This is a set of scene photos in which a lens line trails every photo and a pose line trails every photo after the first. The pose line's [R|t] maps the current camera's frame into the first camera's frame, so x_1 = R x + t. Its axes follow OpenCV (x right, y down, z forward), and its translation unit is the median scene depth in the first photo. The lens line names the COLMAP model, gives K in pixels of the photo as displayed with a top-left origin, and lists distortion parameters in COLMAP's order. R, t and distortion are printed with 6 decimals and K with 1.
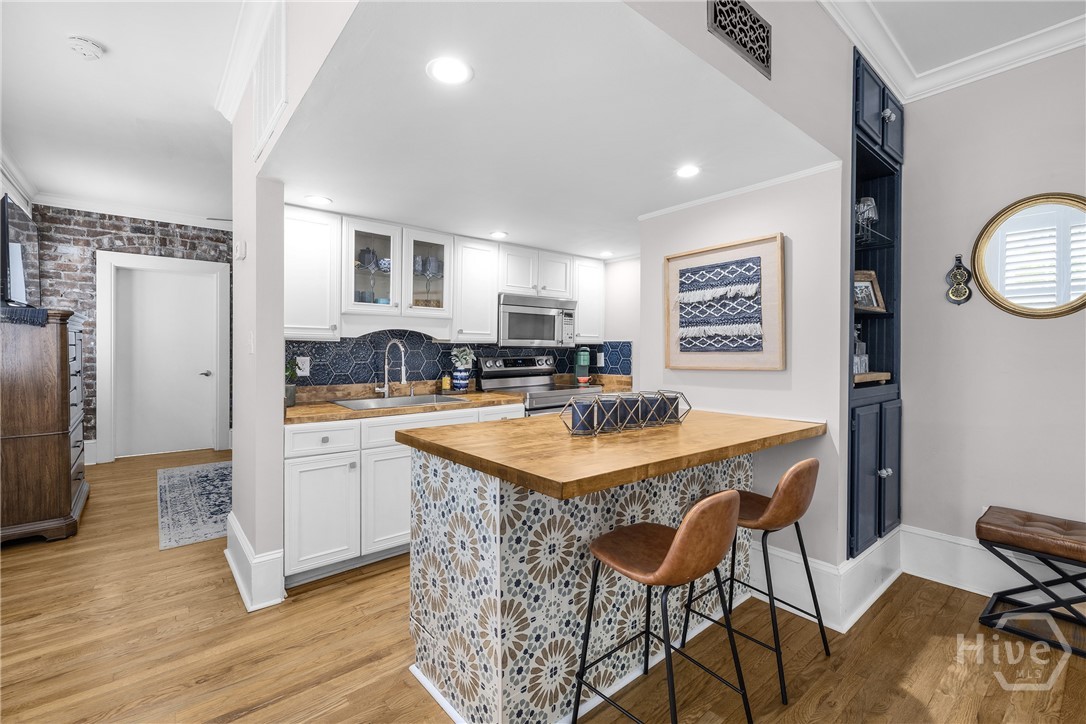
lens RADIAL K [[460.7, 0, 557.7], [0, 460.7, 347.1], [0, 0, 1]] dist [-0.000241, 0.000063]
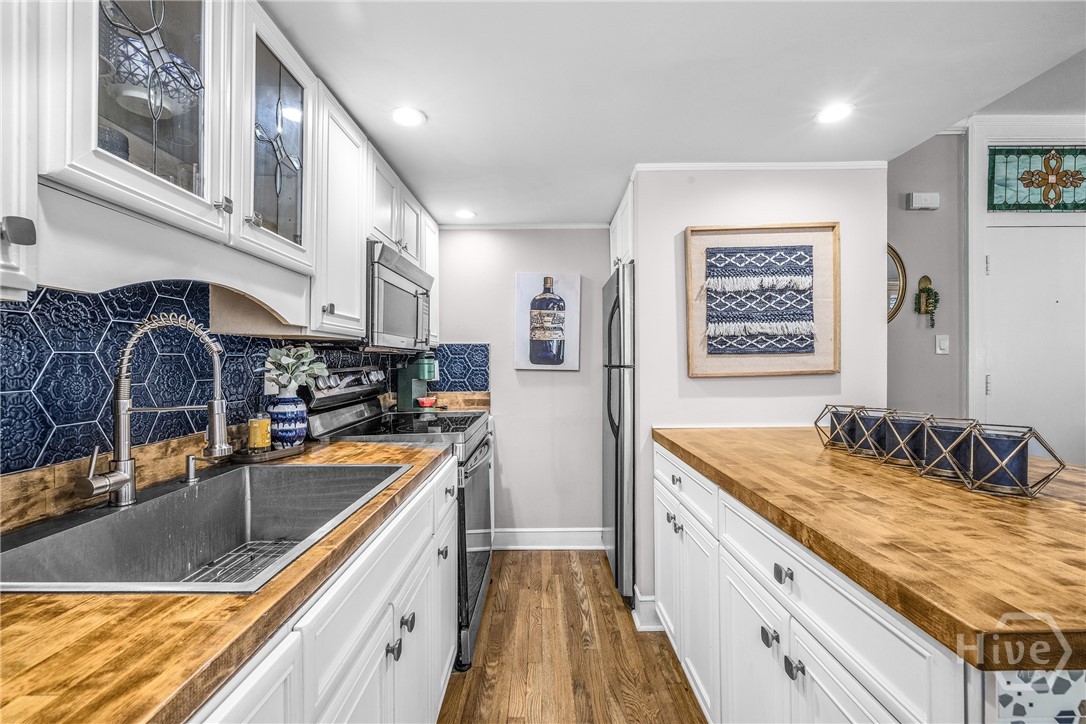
lens RADIAL K [[459.7, 0, 540.8], [0, 459.7, 357.0], [0, 0, 1]] dist [-0.001127, 0.000285]
pose [[0.666676, -0.000252, 0.745347, -0.437871], [0.002430, 0.999995, -0.001835, 0.013390], [-0.745343, 0.003035, 0.666674, 0.621481]]
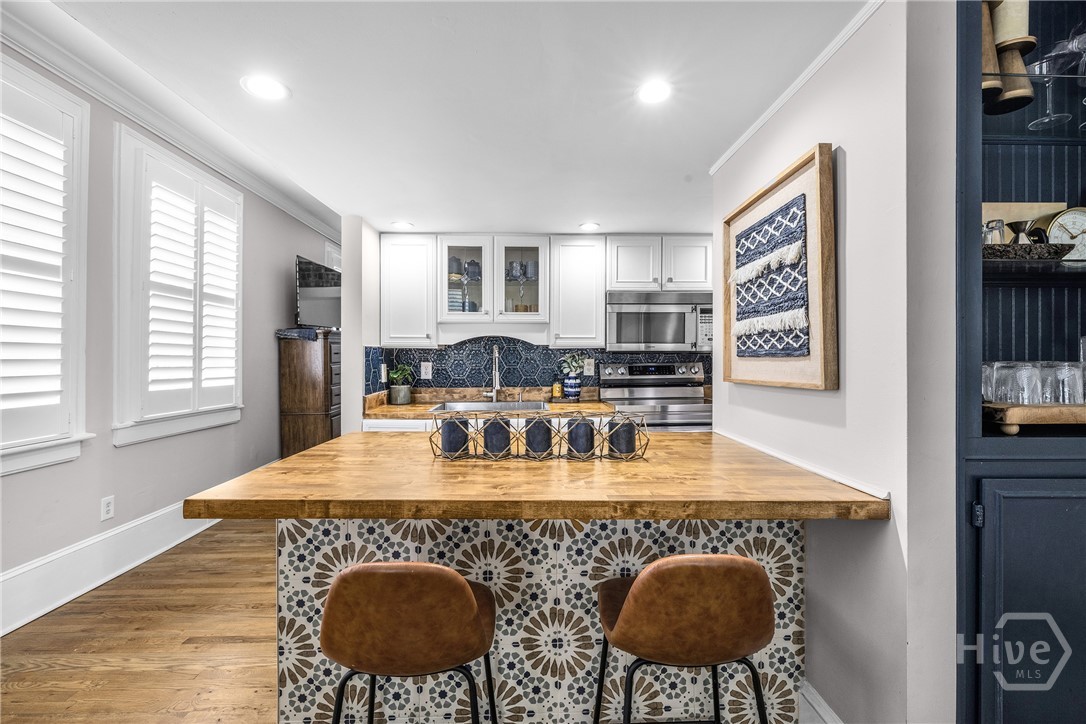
lens RADIAL K [[479.5, 0, 566.1], [0, 479.5, 350.1], [0, 0, 1]] dist [0.001232, 0.000183]
pose [[0.787500, -0.011060, -0.616215, 0.444920], [0.007674, 0.999937, -0.008141, 0.003102], [0.616267, 0.001682, 0.787536, 0.262954]]
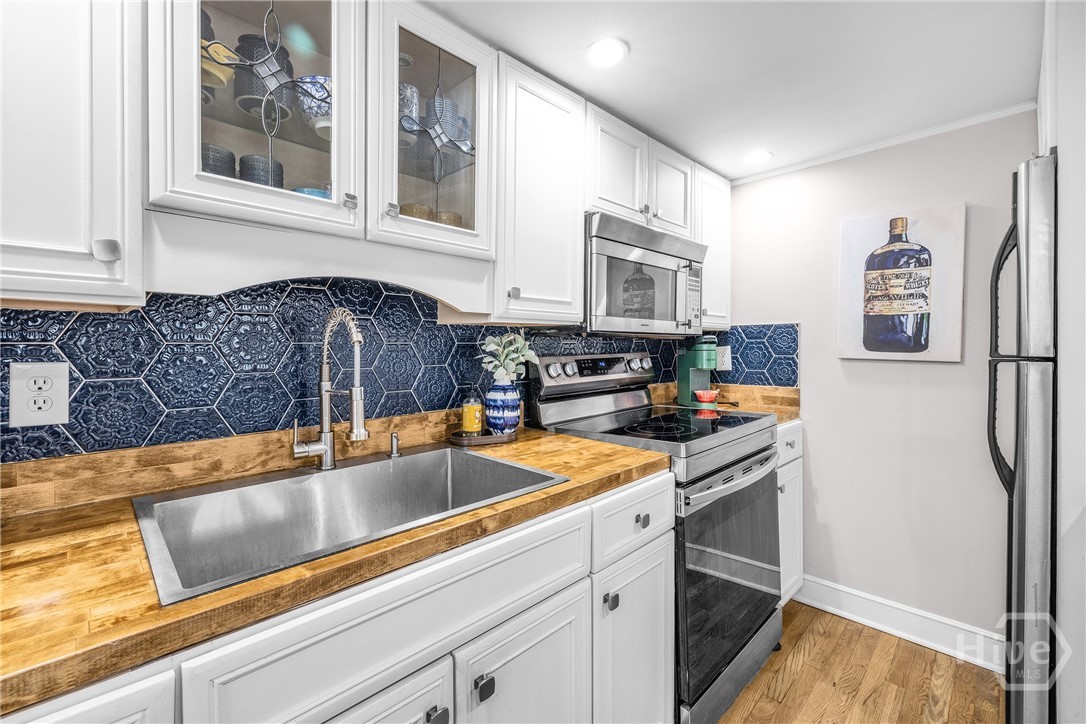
lens RADIAL K [[455.5, 0, 541.0], [0, 455.5, 346.0], [0, 0, 1]] dist [-0.001766, 0.000017]
pose [[0.998337, -0.010340, 0.056707, -0.231252], [0.010152, 0.999942, 0.003606, 0.011906], [-0.056741, -0.003024, 0.998384, 0.658634]]
